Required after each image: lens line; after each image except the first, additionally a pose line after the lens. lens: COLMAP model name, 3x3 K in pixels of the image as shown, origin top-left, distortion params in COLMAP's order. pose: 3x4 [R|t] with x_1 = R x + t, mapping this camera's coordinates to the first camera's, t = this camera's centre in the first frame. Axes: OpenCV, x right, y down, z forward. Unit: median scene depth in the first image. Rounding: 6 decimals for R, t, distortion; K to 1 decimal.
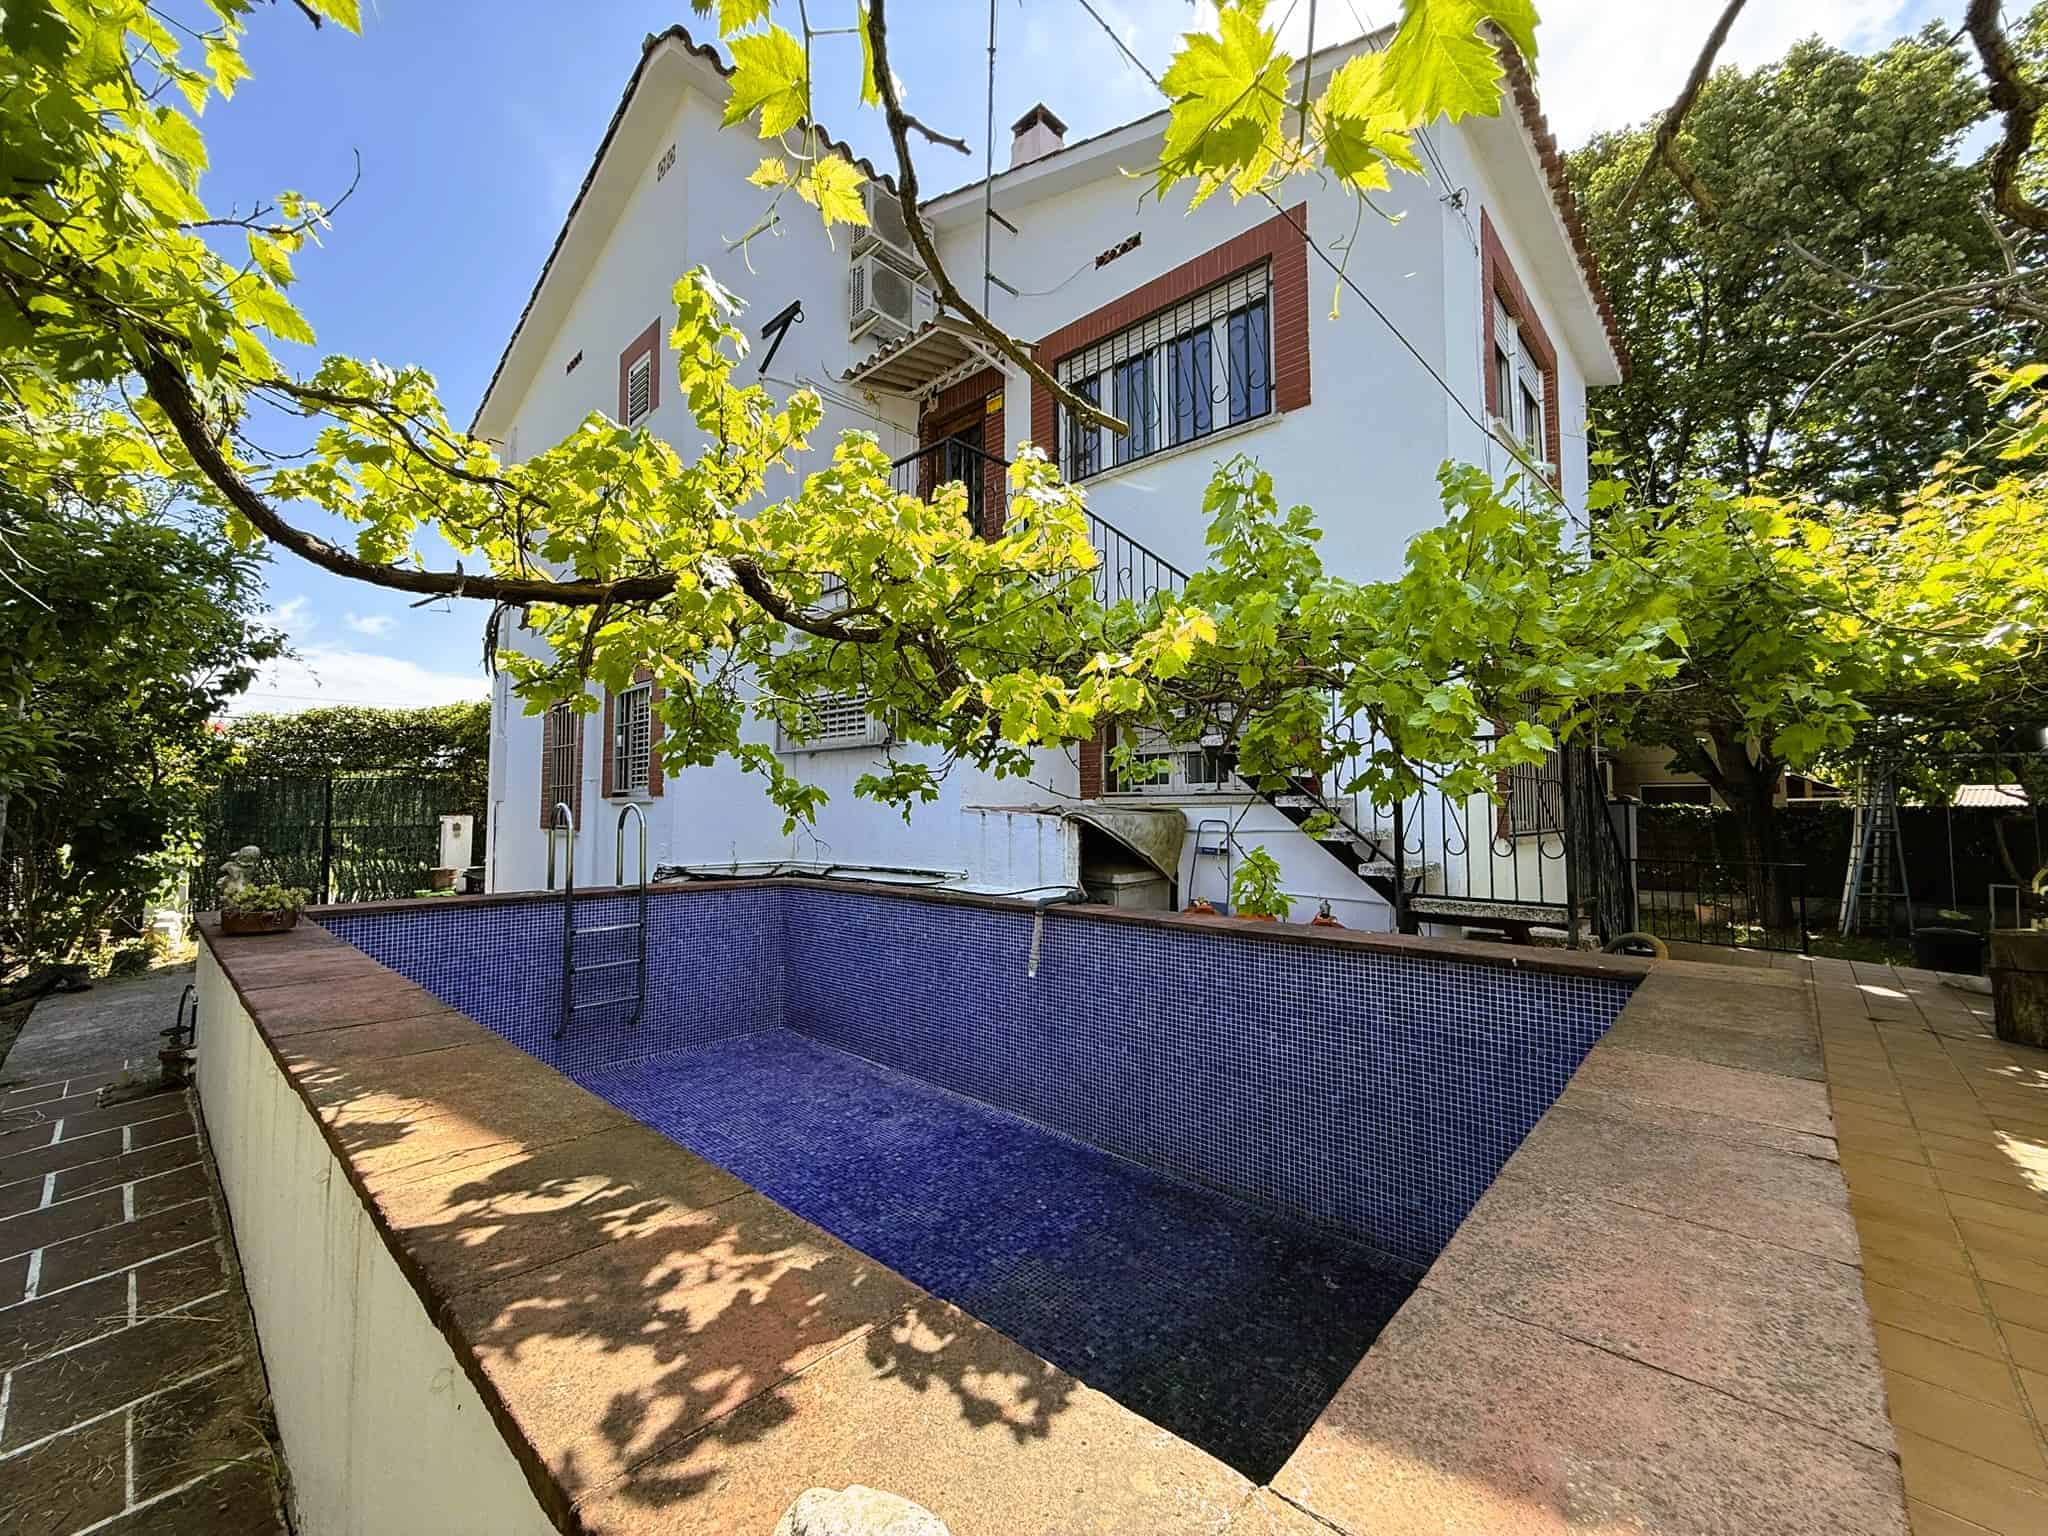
lens RADIAL K [[815.1, 0, 1020.6], [0, 815.1, 760.2], [0, 0, 1]] dist [-0.000109, -0.000054]
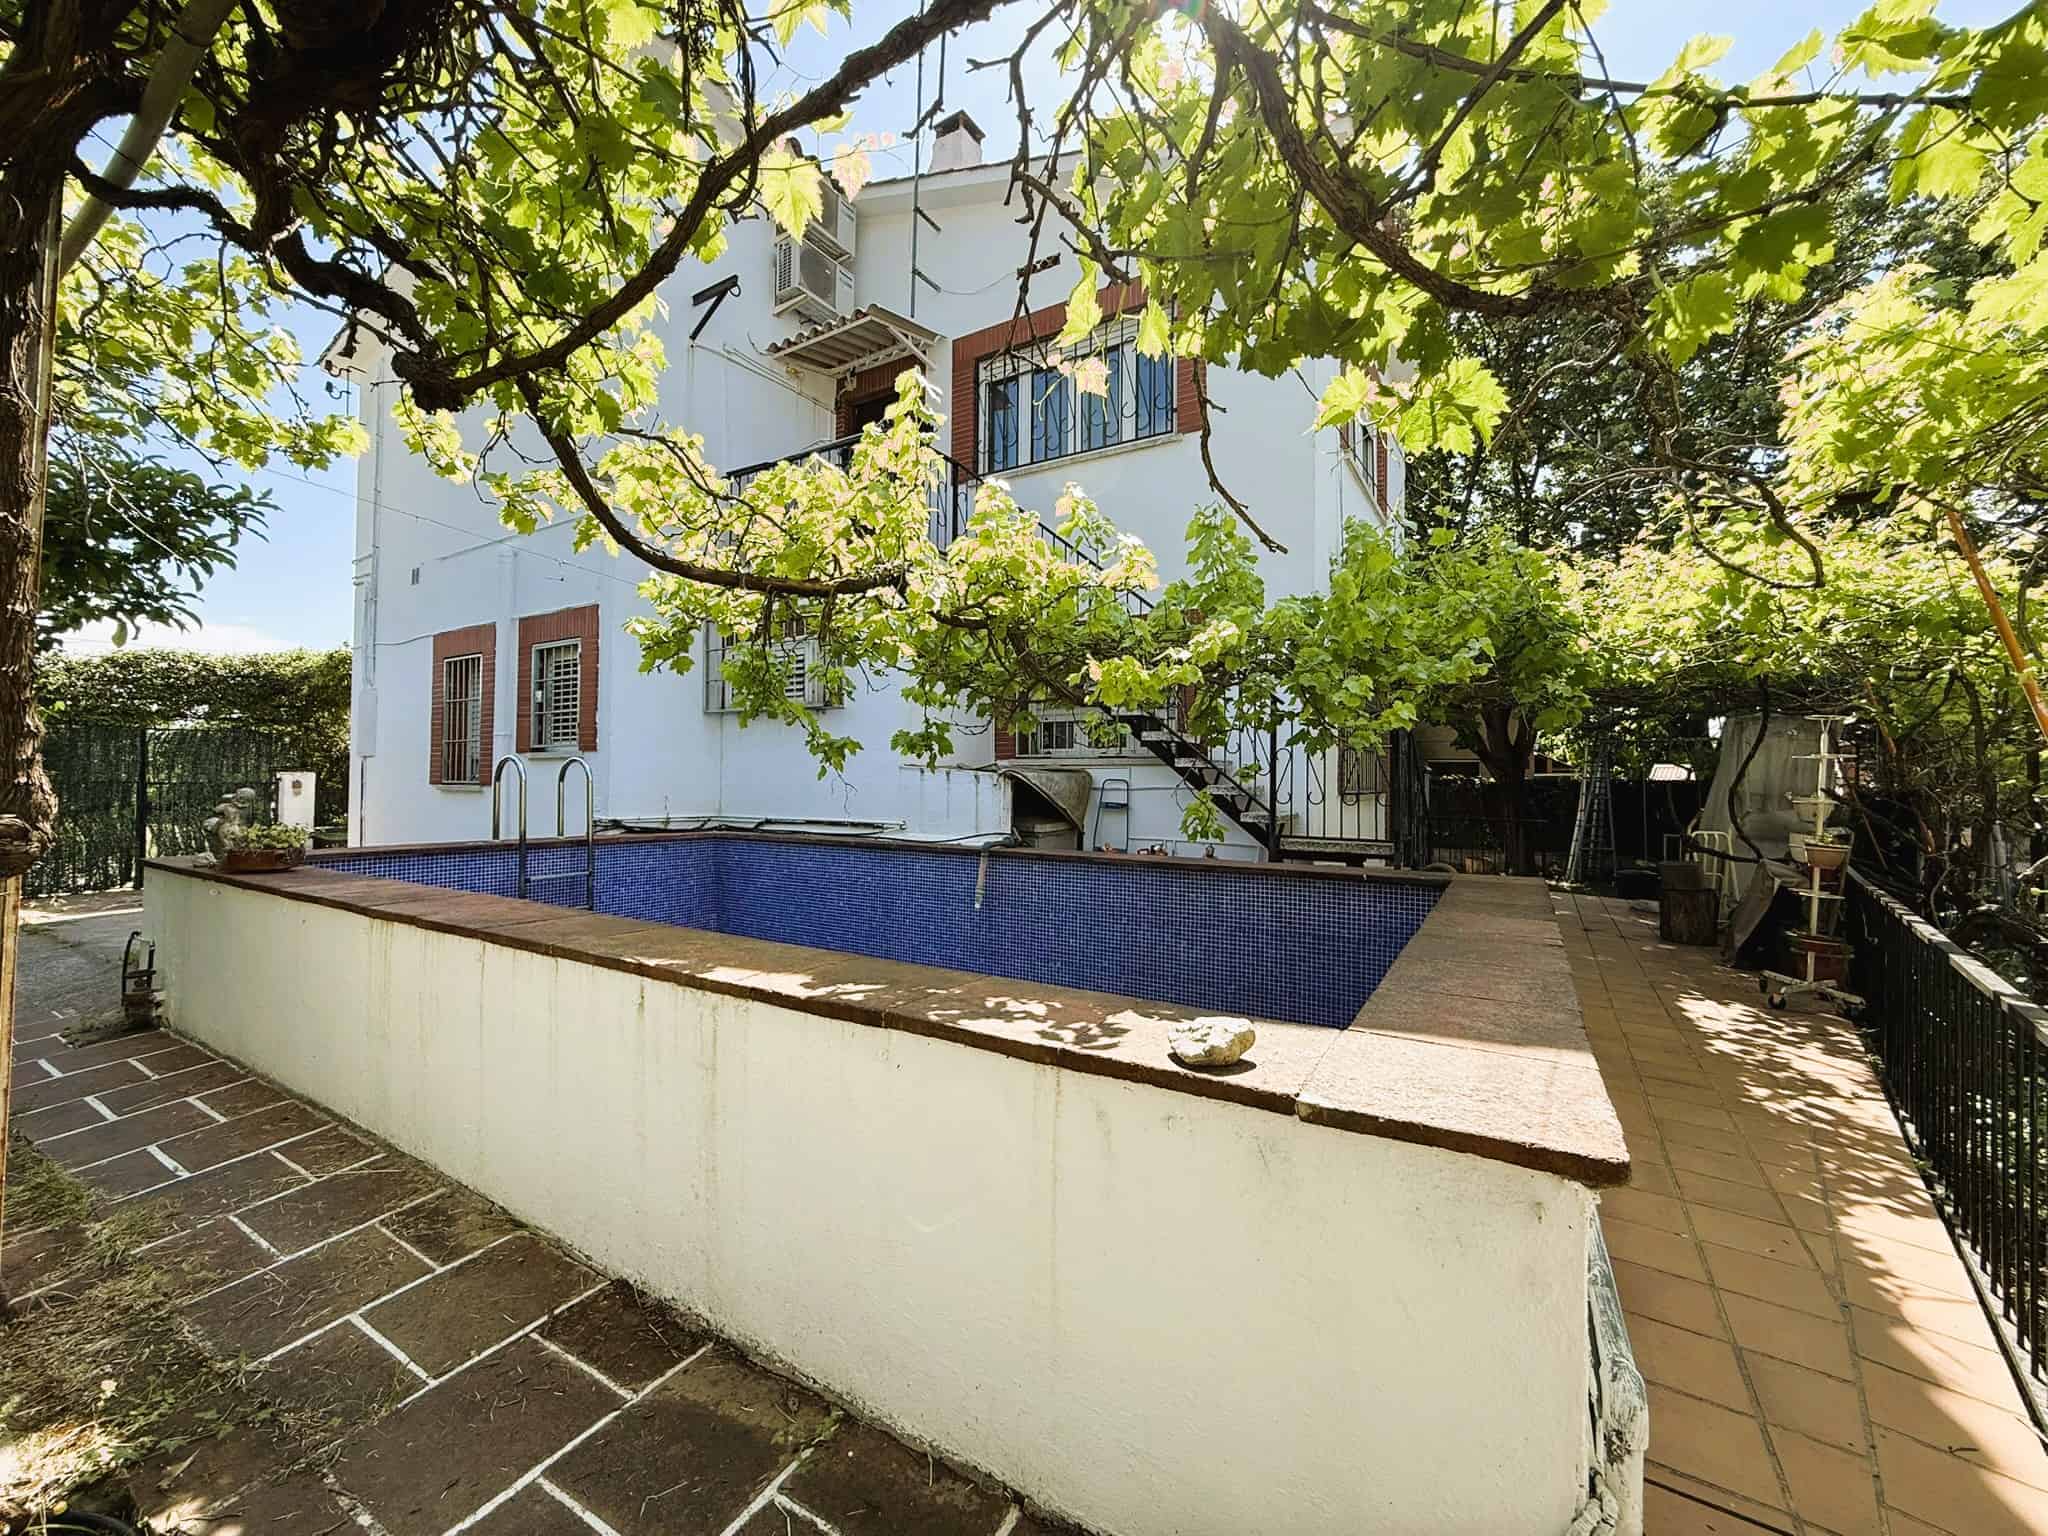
lens RADIAL K [[815.1, 0, 1020.6], [0, 815.1, 760.2], [0, 0, 1]] dist [-0.000109, -0.000054]
pose [[0.981286, 0.014996, 0.191971, -0.127800], [-0.021981, 0.999169, 0.034310, 0.009371], [-0.191297, -0.037887, 0.980801, -0.127177]]
